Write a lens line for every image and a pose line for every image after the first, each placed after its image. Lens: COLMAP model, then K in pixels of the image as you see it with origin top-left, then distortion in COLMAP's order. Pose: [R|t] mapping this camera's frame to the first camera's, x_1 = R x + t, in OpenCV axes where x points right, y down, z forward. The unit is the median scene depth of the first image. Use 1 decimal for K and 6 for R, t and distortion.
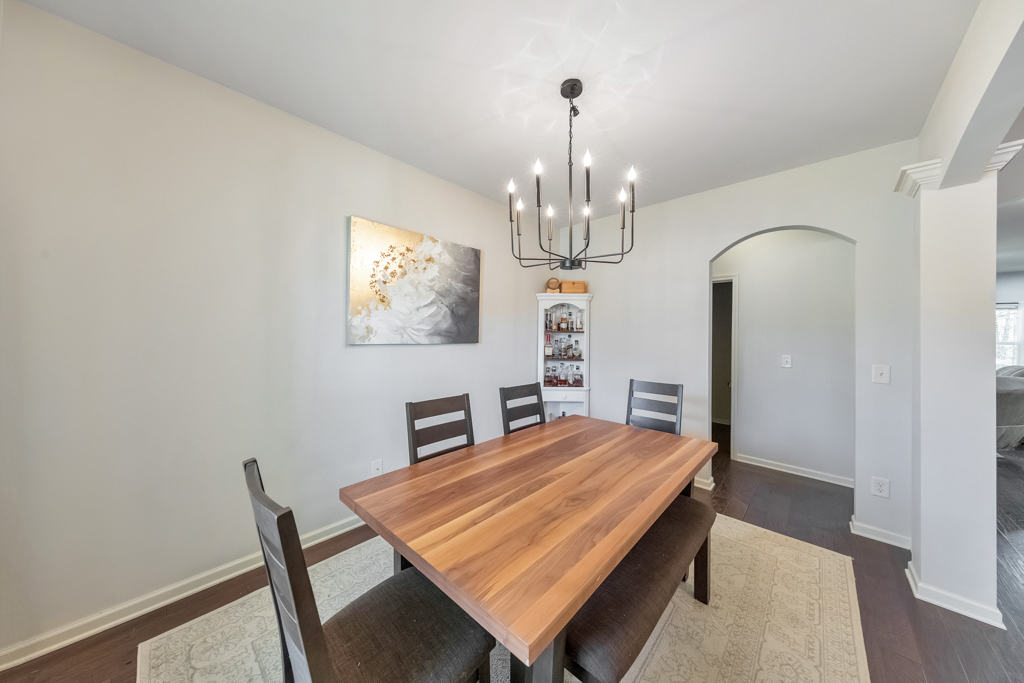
lens RADIAL K [[326.9, 0, 516.1], [0, 326.9, 335.2], [0, 0, 1]] dist [0.006658, -0.000382]
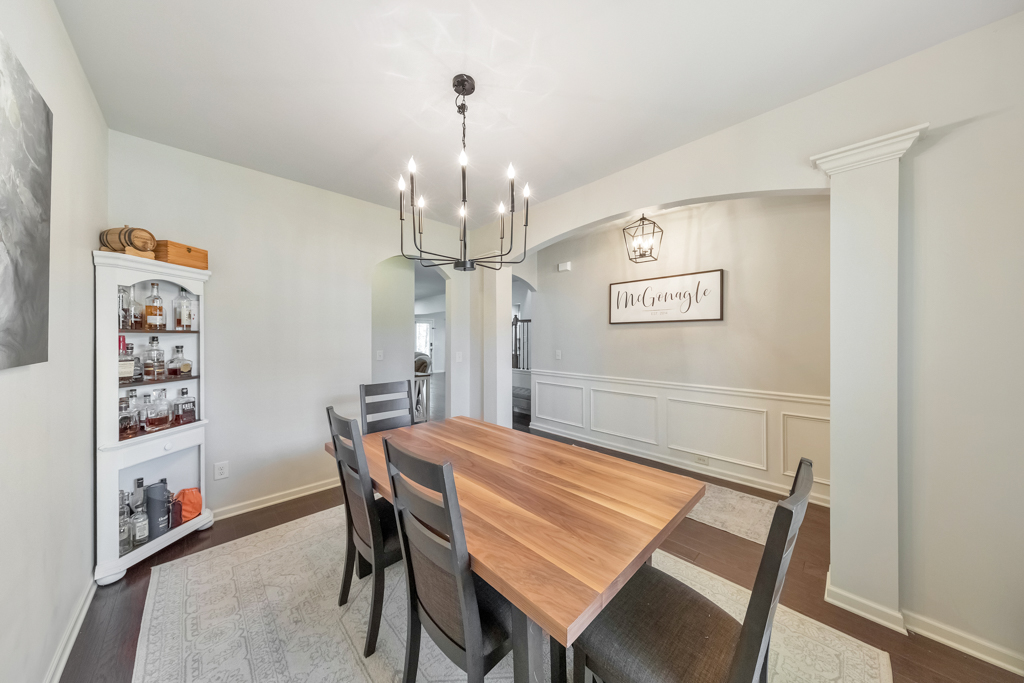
lens RADIAL K [[326.9, 0, 510.5], [0, 326.9, 338.0], [0, 0, 1]] dist [0.006658, -0.000382]
pose [[0.069426, -0.013772, 0.997492, -0.520925], [0.004962, 0.999897, 0.013459, -0.005355], [-0.997575, 0.004015, 0.069487, 0.514062]]
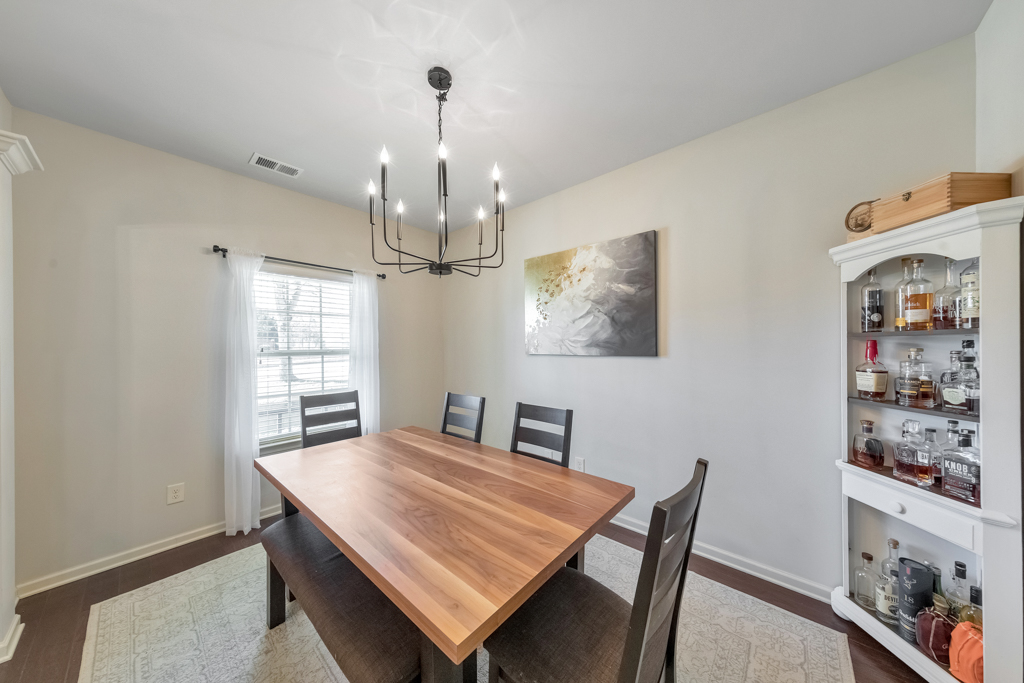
lens RADIAL K [[326.9, 0, 516.4], [0, 326.9, 346.5], [0, 0, 1]] dist [0.006658, -0.000382]
pose [[0.028112, -0.008927, -0.999565, 0.708628], [0.006324, 0.999942, -0.008753, 0.007141], [0.999585, -0.006075, 0.028167, 0.767351]]
